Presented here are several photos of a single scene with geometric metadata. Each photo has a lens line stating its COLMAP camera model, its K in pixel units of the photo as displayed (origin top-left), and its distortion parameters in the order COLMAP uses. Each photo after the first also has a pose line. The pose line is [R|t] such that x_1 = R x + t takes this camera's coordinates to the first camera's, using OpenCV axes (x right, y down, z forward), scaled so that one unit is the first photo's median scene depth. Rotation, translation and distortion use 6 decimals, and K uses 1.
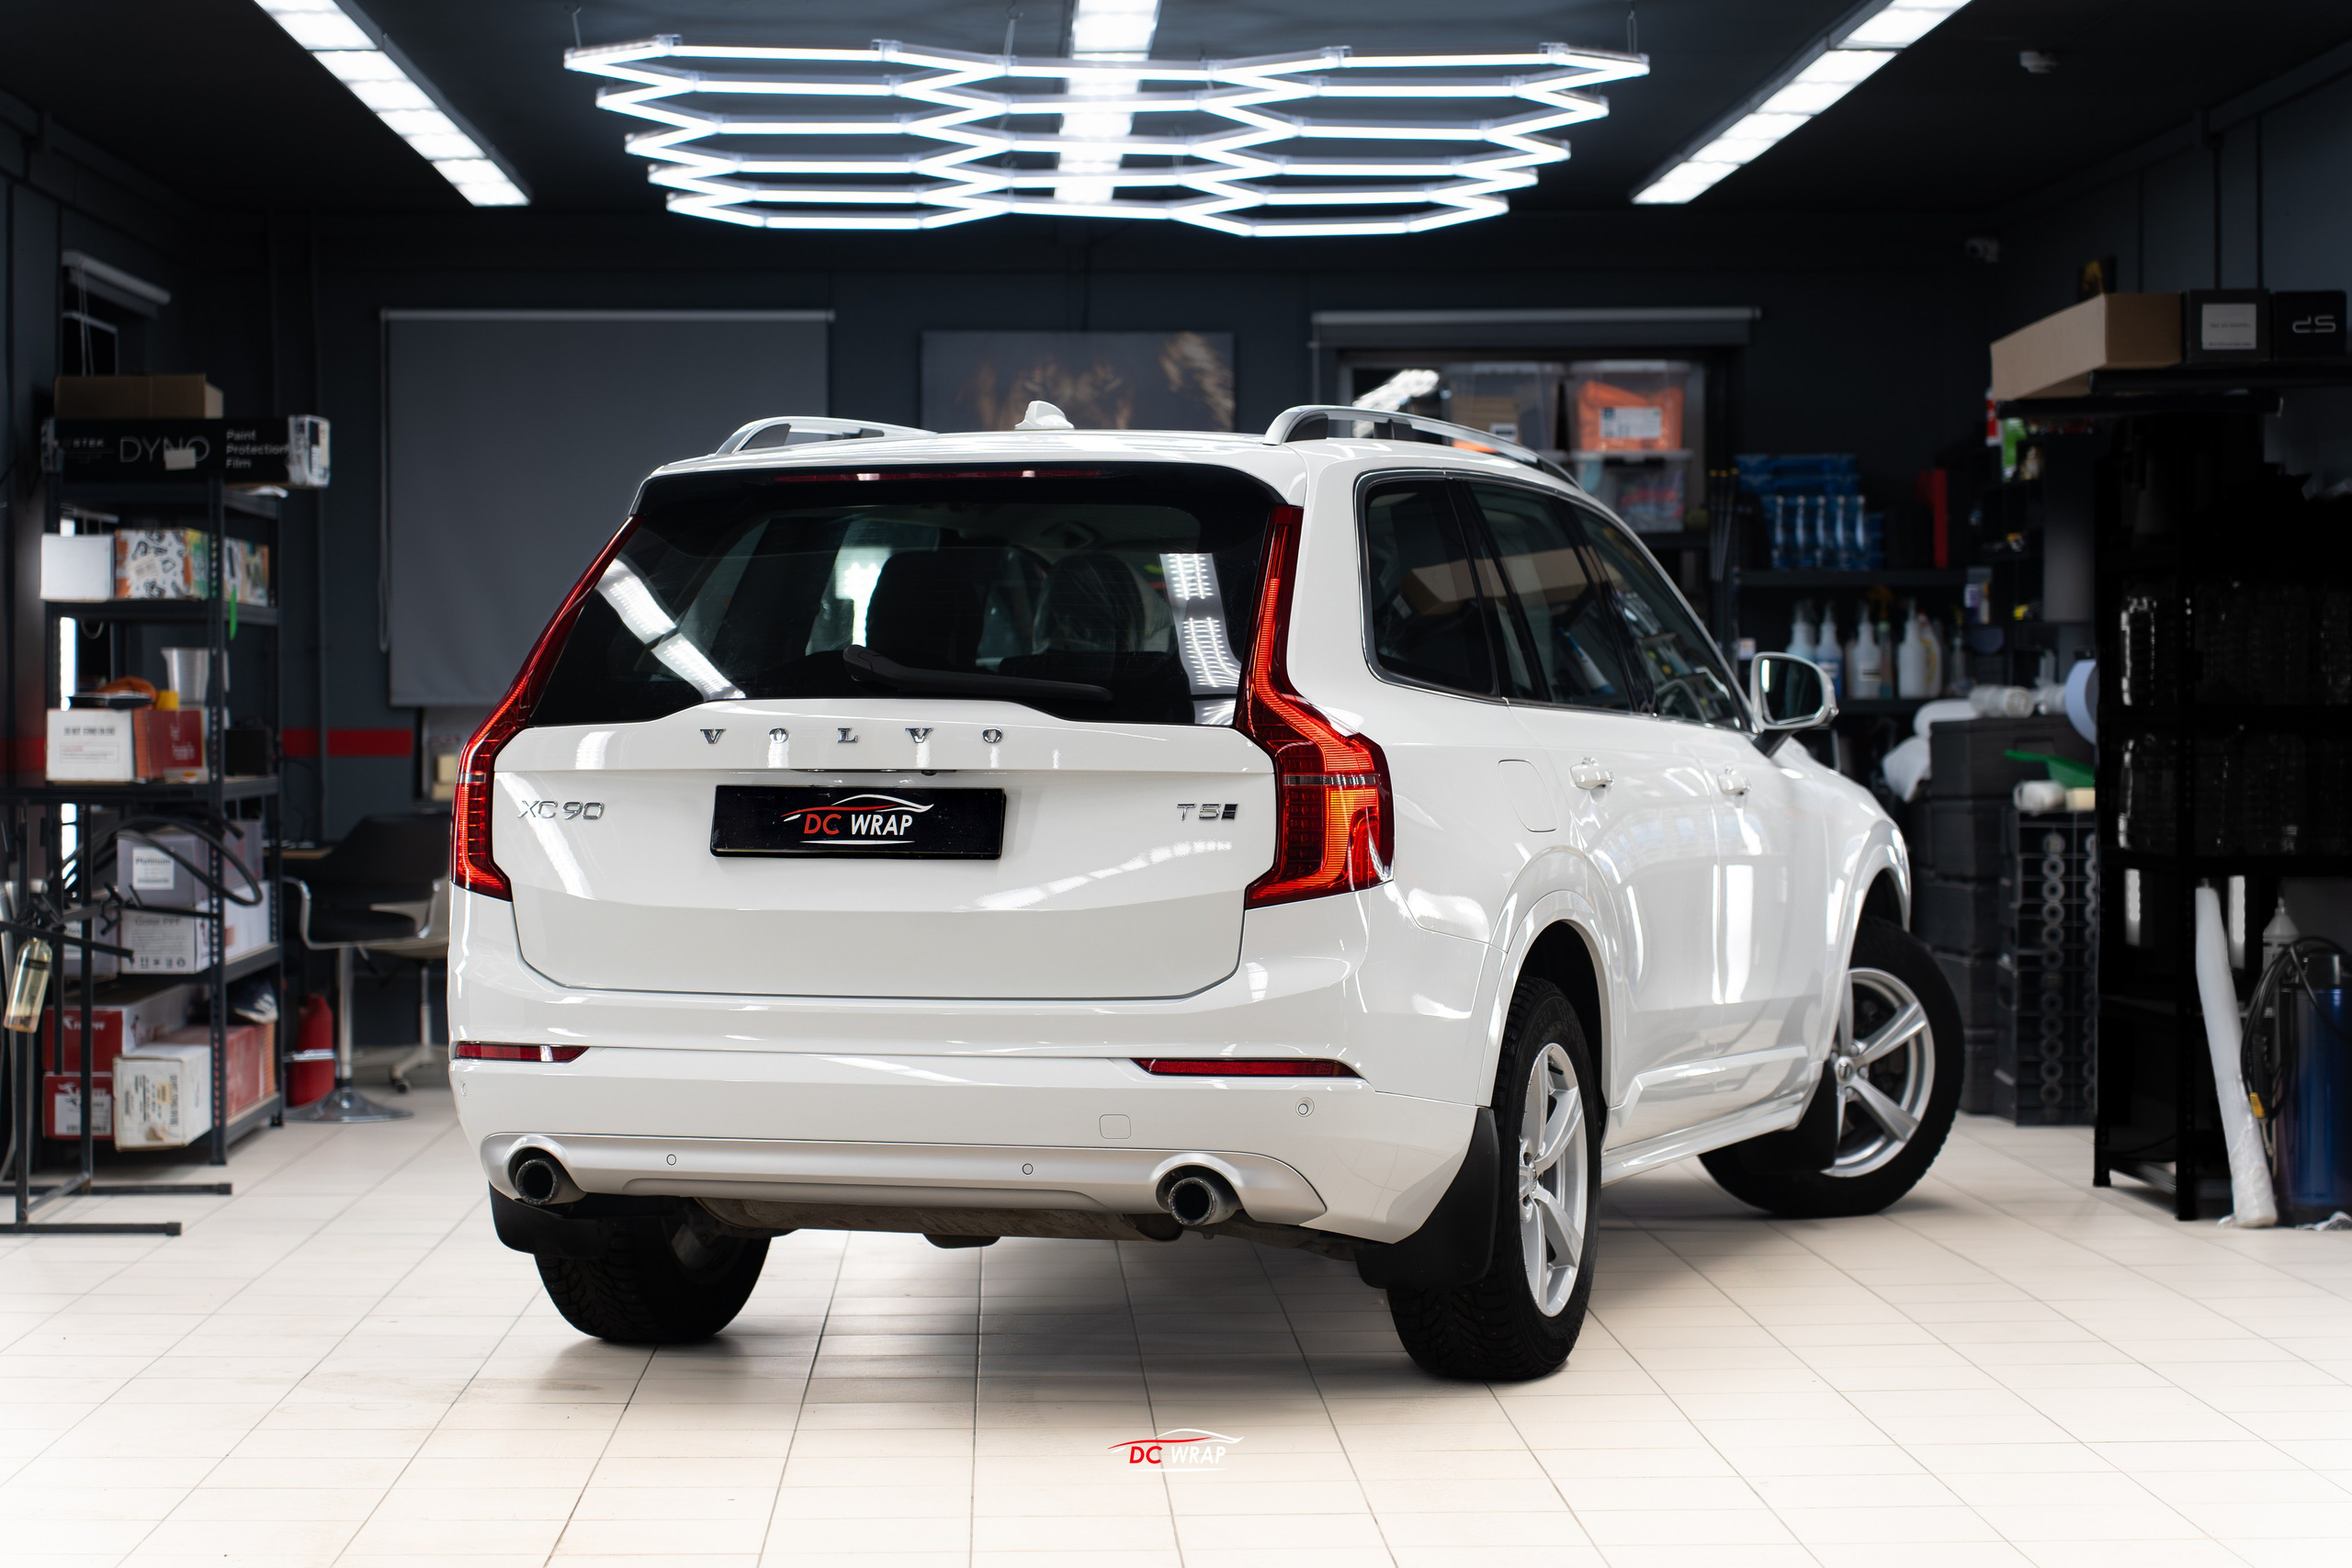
lens RADIAL K [[5084.9, 0, 1176.0], [0, 5084.9, 784.0], [0, 0, 1]] dist [0.019838, -0.216533]
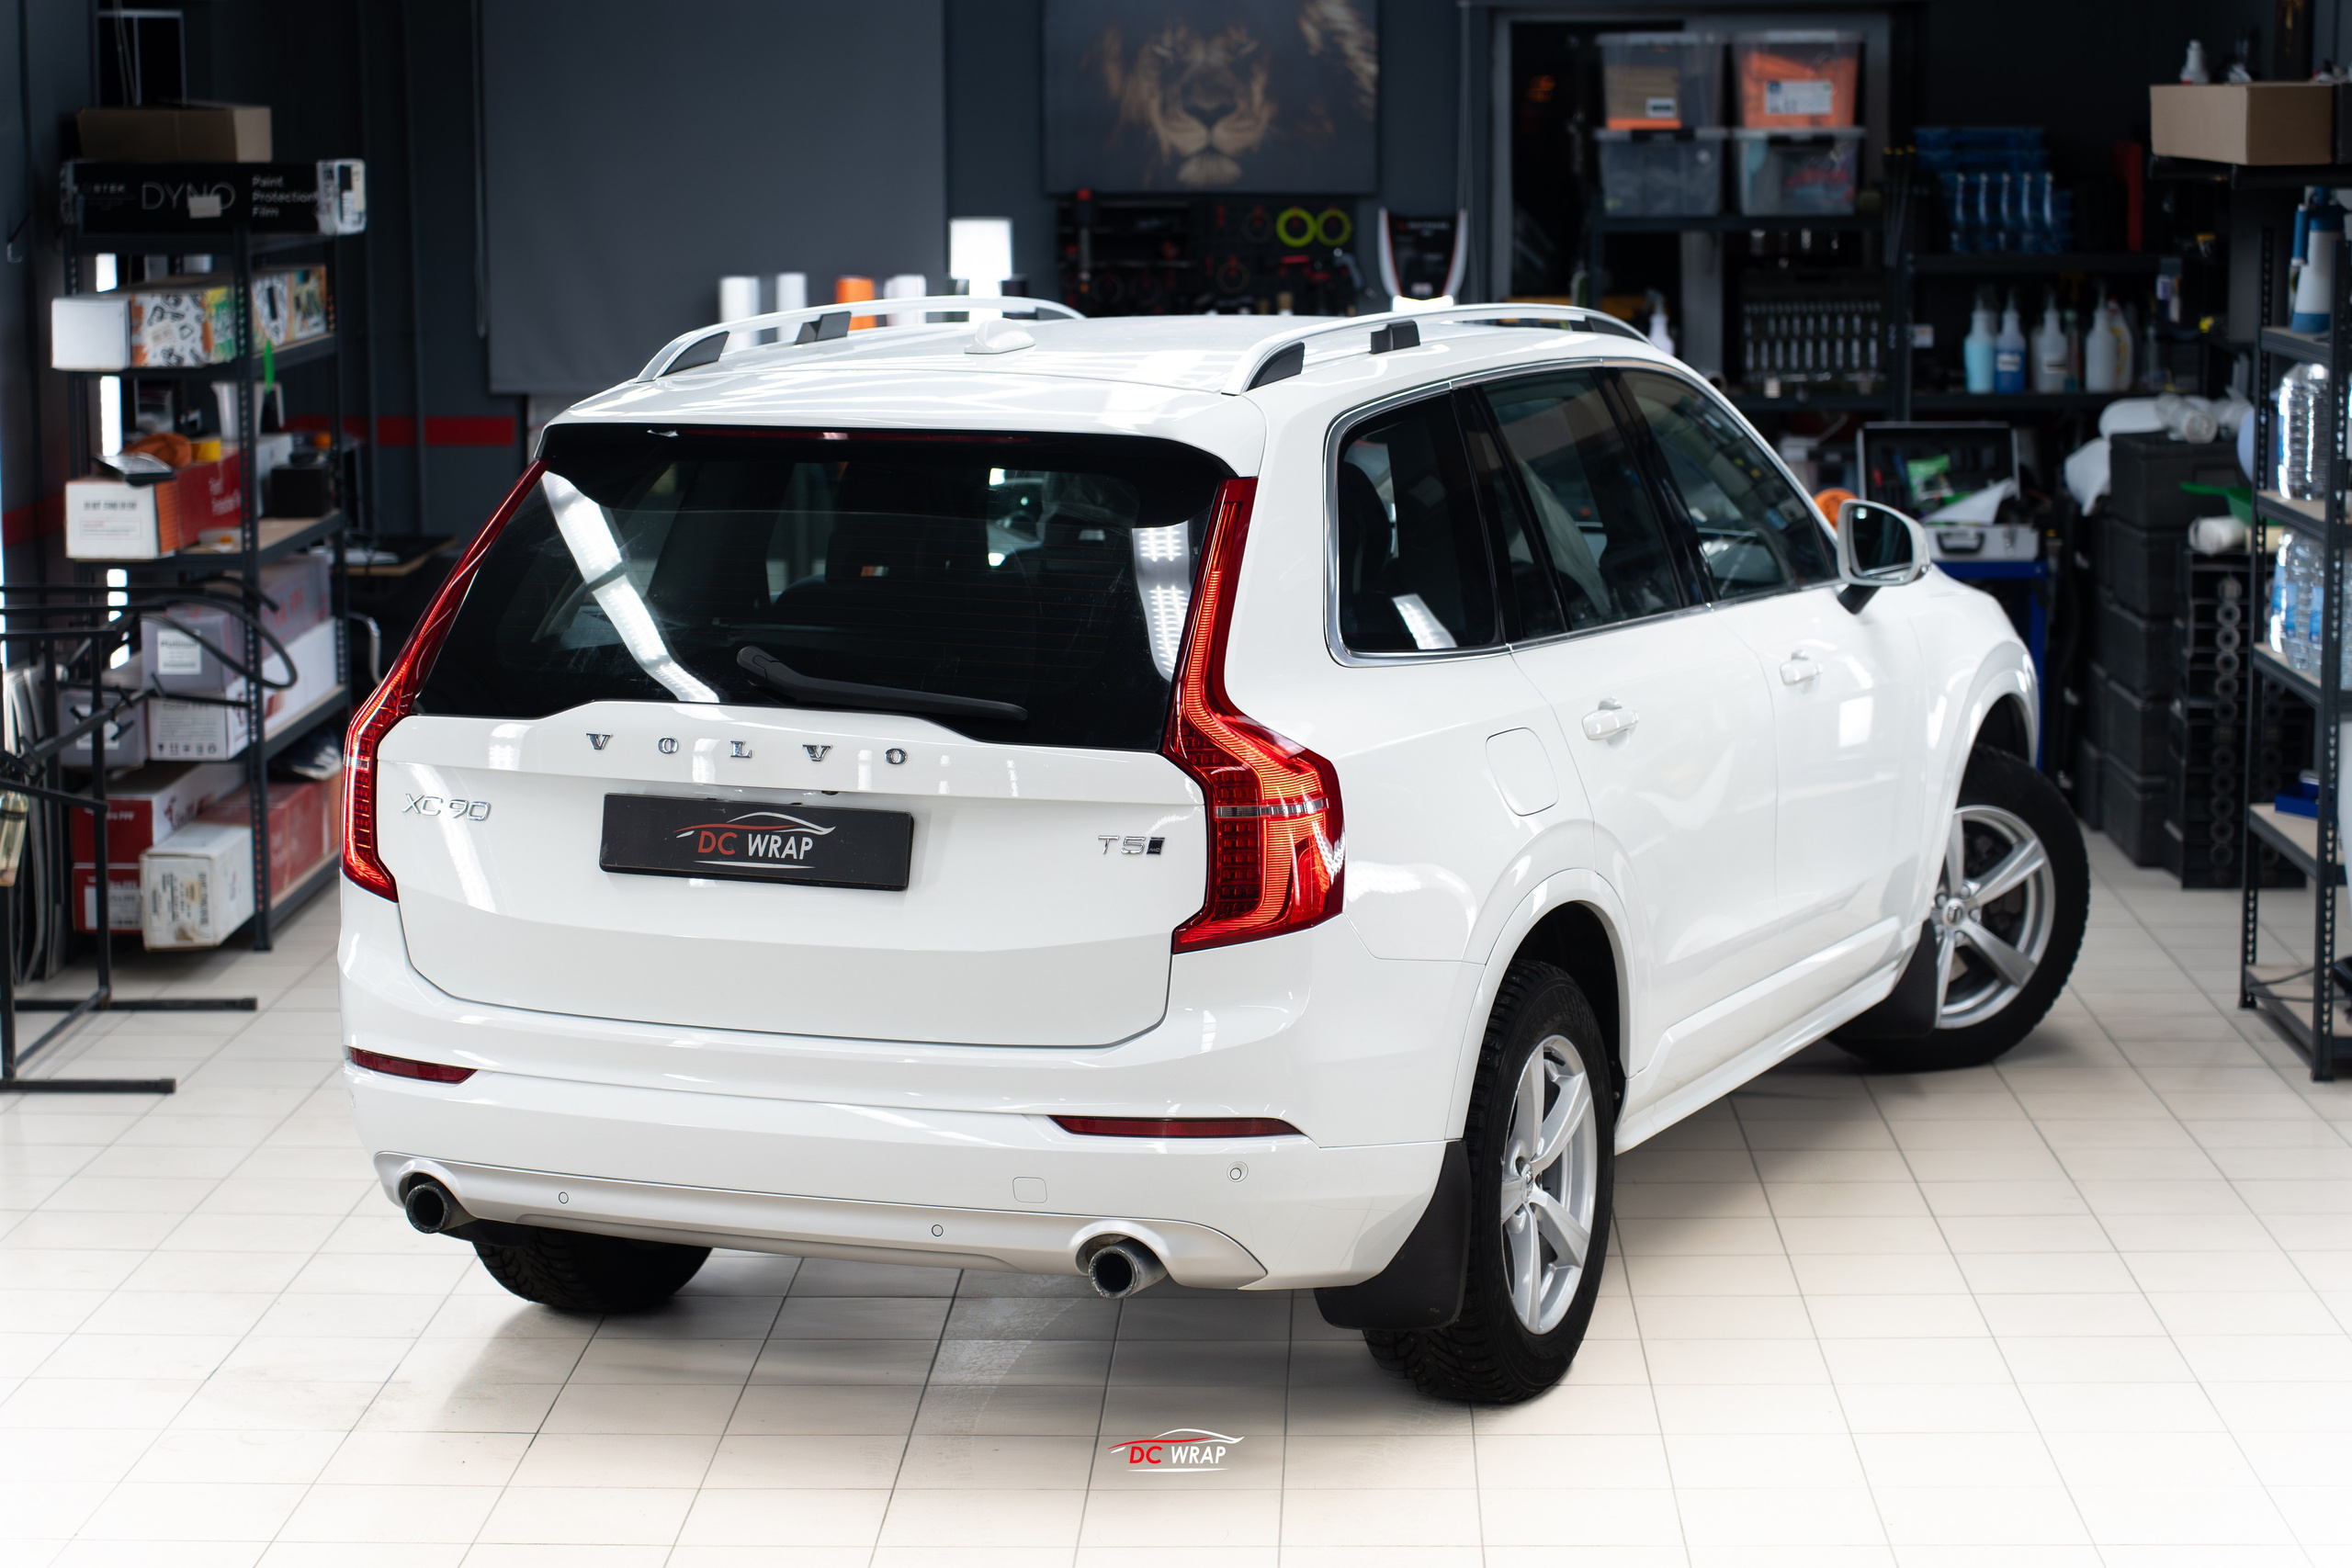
lens RADIAL K [[5084.9, 0, 1176.0], [0, 5084.9, 784.0], [0, 0, 1]] dist [0.019838, -0.216533]
pose [[0.997674, 0.005853, -0.067921, 0.049410], [0.002627, 0.992268, 0.124087, -0.076966], [0.068122, -0.123977, 0.989944, 0.071604]]
